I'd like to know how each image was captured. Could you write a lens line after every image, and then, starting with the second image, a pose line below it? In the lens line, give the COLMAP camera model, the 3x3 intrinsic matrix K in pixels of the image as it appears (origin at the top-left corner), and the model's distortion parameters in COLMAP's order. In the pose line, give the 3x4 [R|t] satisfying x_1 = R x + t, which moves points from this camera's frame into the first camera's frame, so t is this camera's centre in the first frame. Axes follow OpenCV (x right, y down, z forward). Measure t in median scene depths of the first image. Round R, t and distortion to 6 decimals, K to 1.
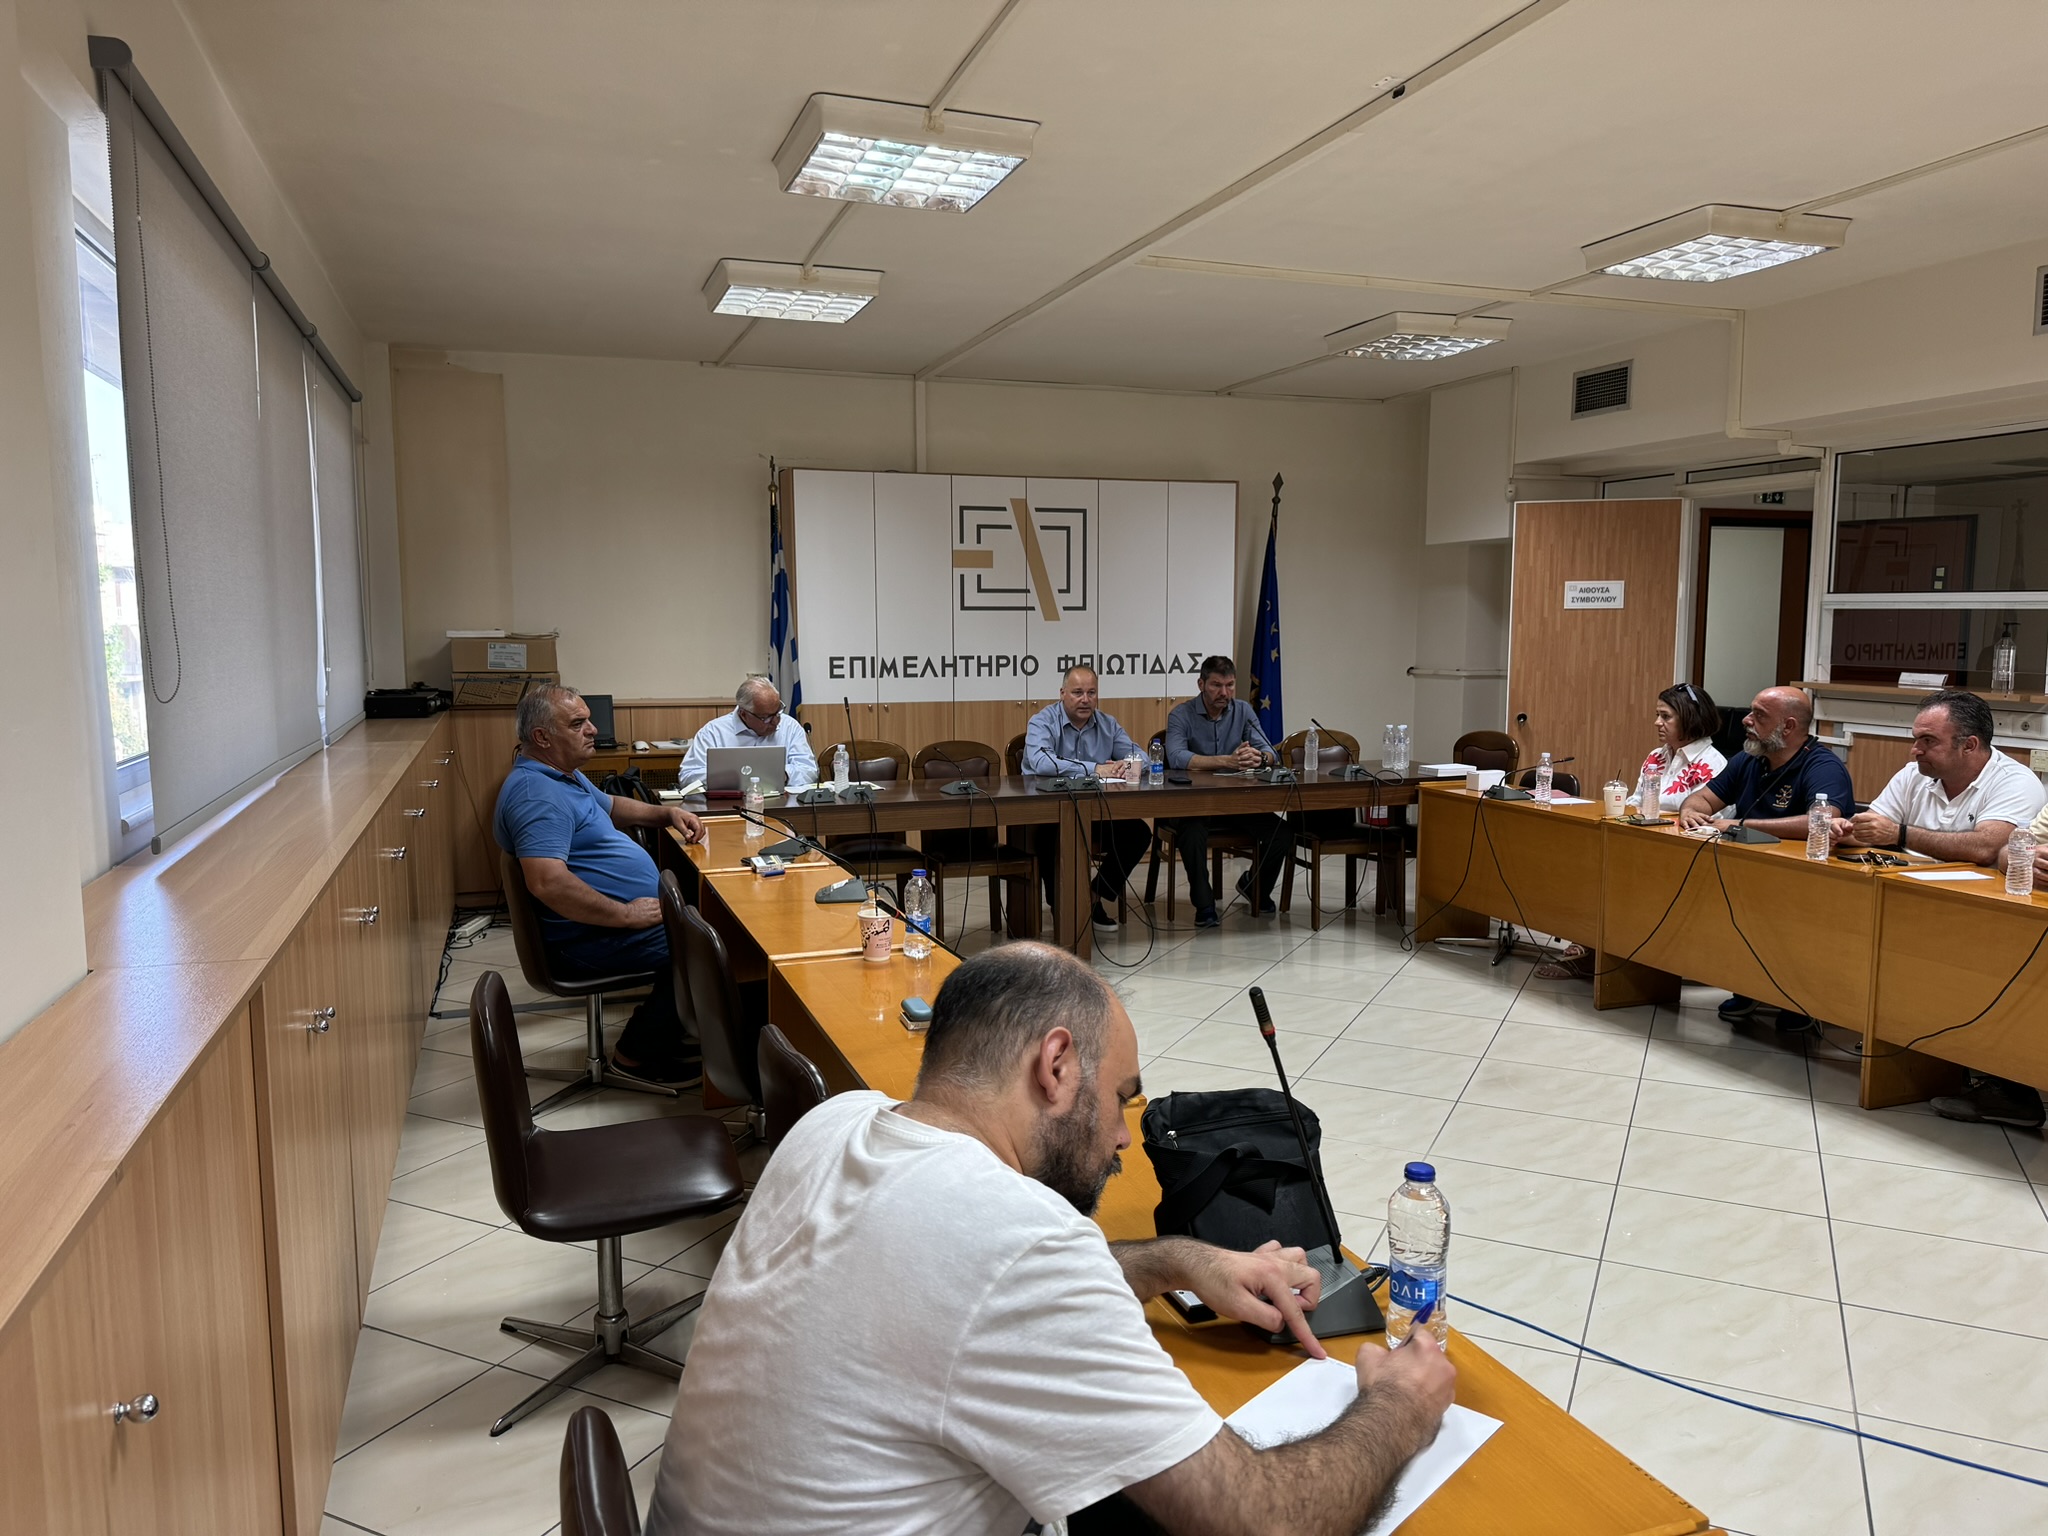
lens RADIAL K [[1424.4, 0, 1029.2], [0, 1424.4, 782.9], [0, 0, 1]] dist [0.067519, -0.087964]
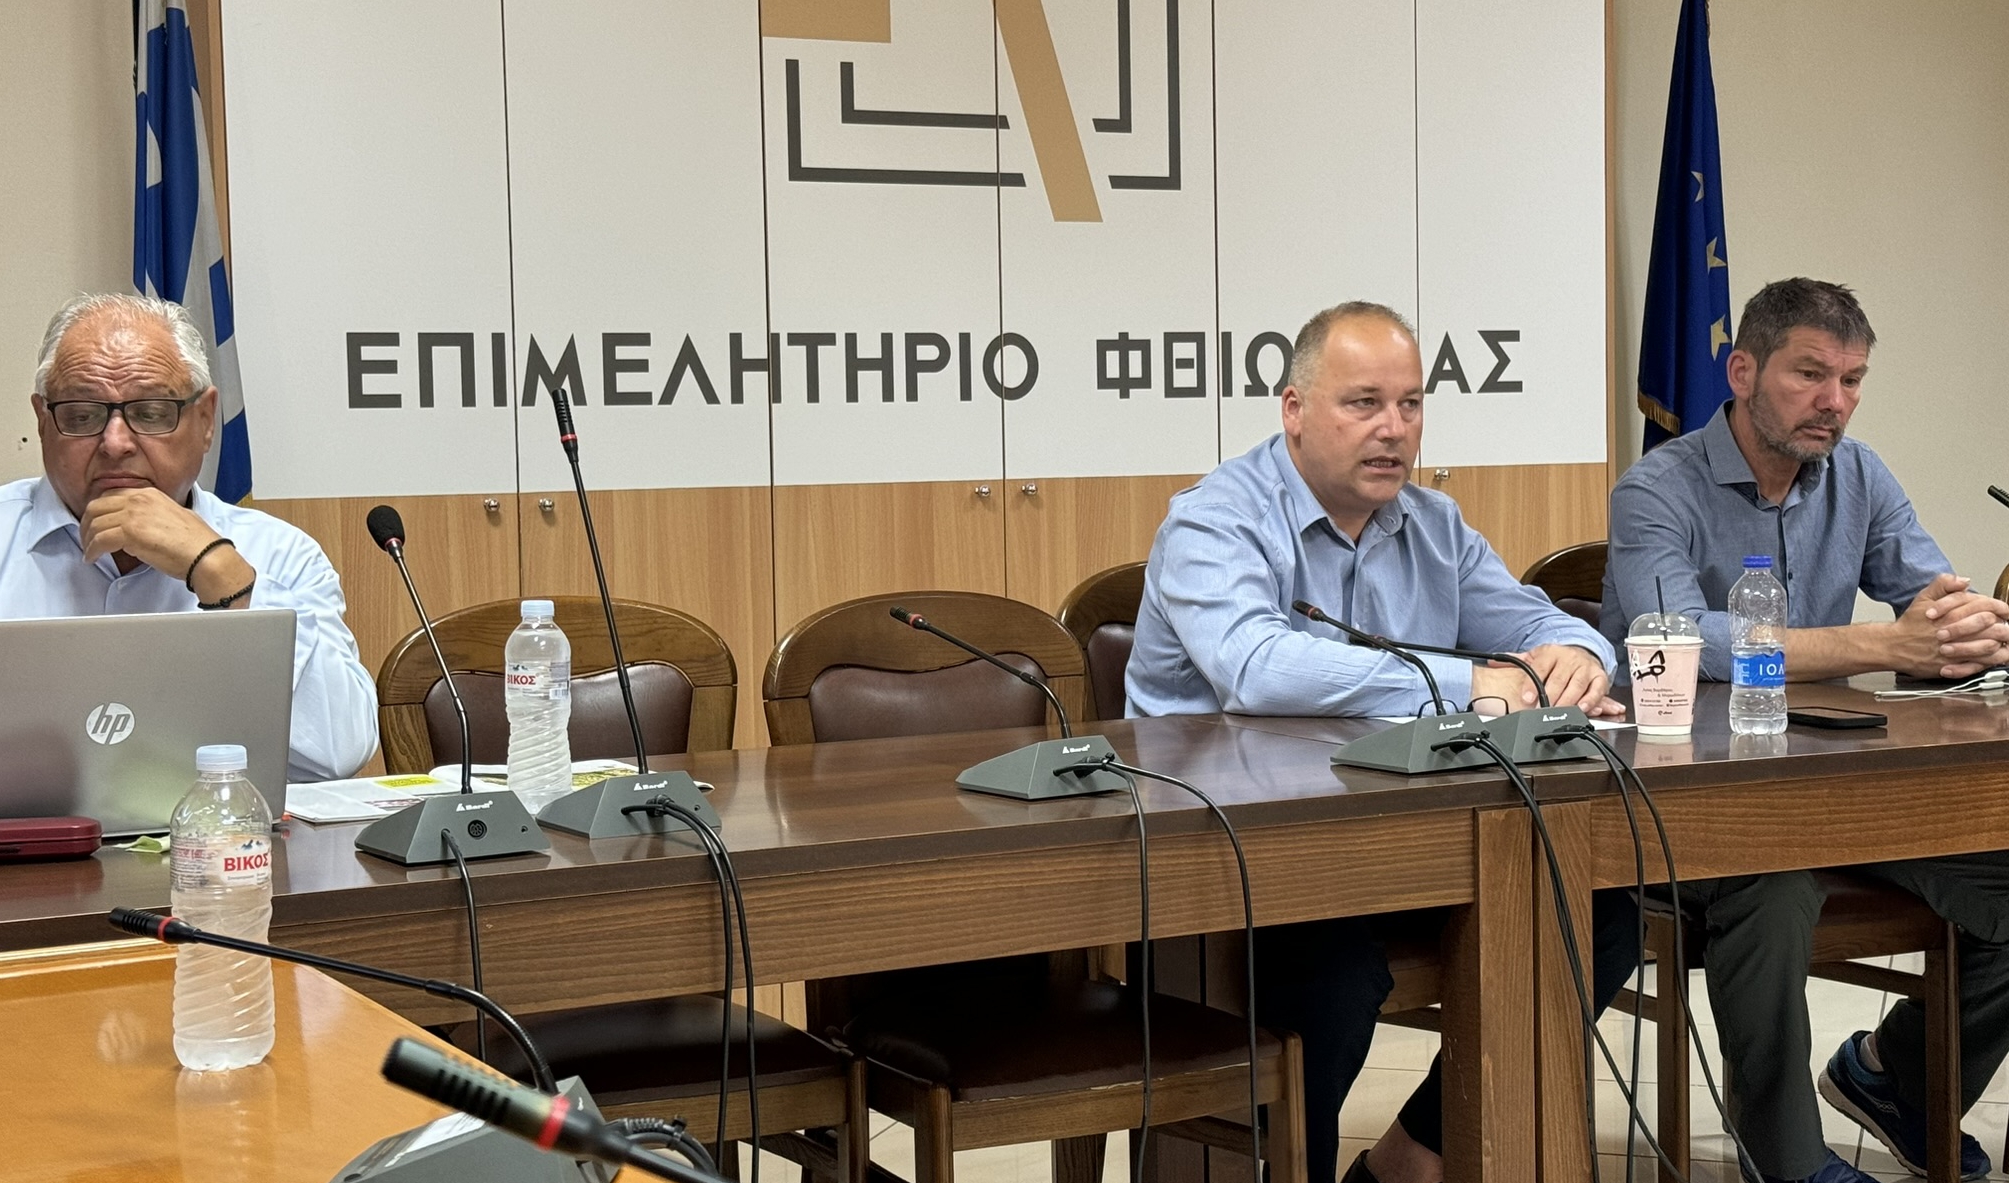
lens RADIAL K [[2973.1, 0, 1066.7], [0, 2973.1, 565.5], [0, 0, 1]] dist [0.090468, 0.000000]
pose [[0.986971, -0.023040, 0.159237, -0.116748], [0.033535, 0.997416, -0.063536, 0.000979], [-0.157362, 0.068048, 0.985194, 0.486066]]
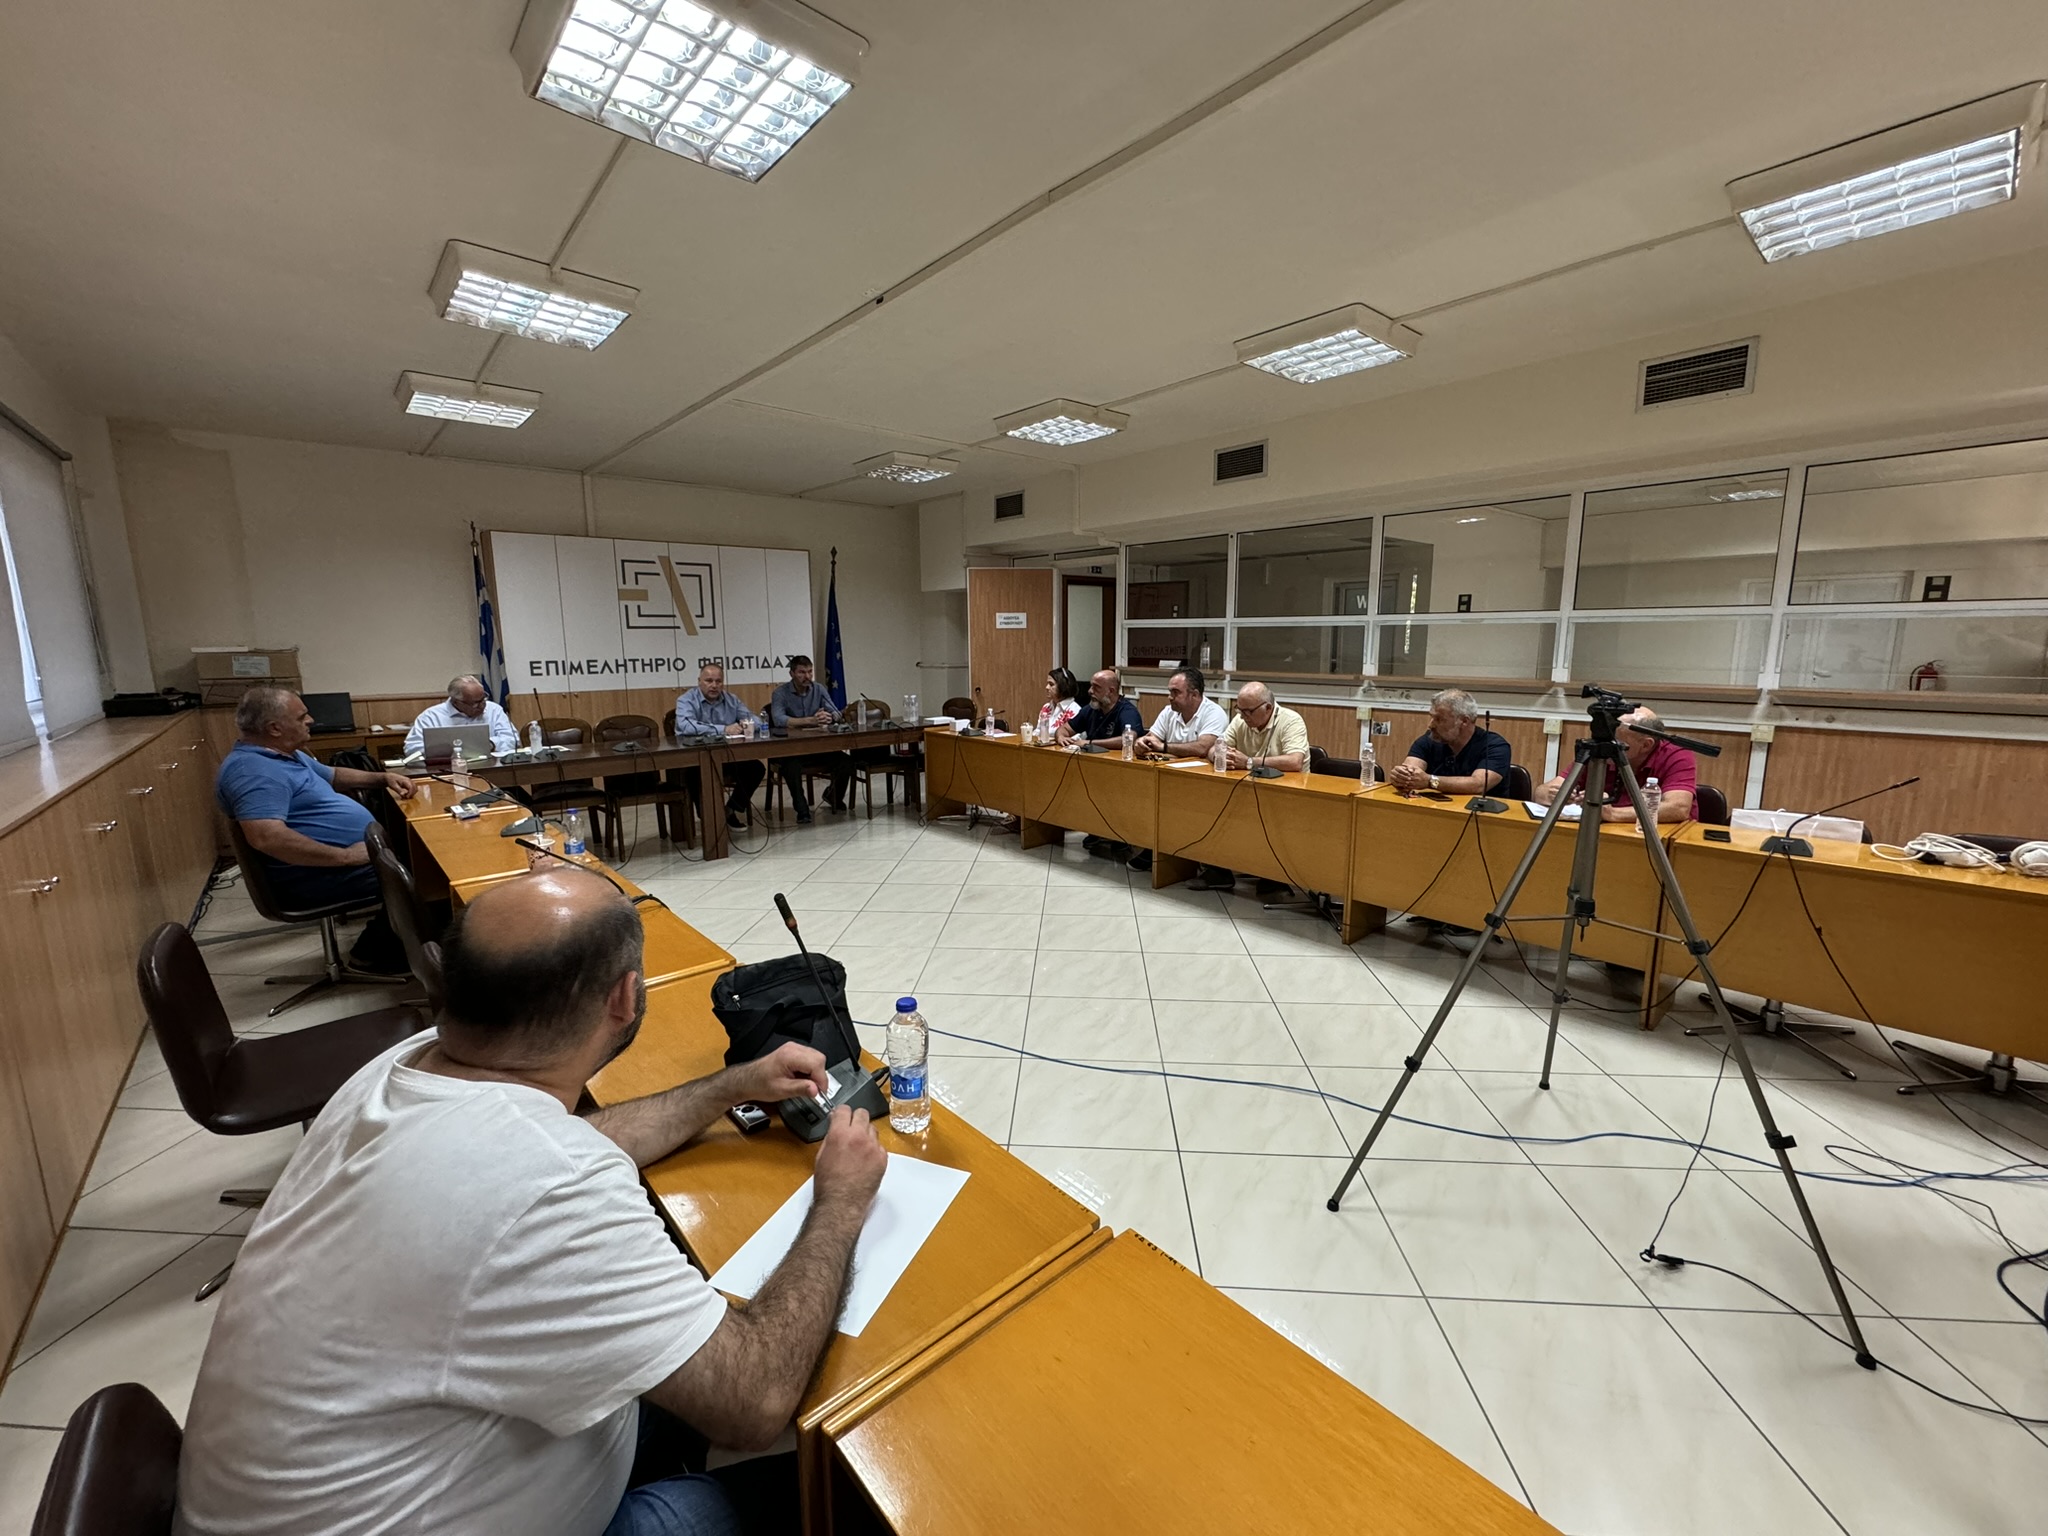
lens RADIAL K [[805.7, 0, 1025.4], [0, 805.7, 767.6], [0, 0, 1]] dist [-0.003752, -0.000442]
pose [[0.926912, -0.065015, 0.369605, 0.024008], [0.047911, 0.997321, 0.055281, -0.001073], [-0.372209, -0.033533, 0.927543, 0.052577]]
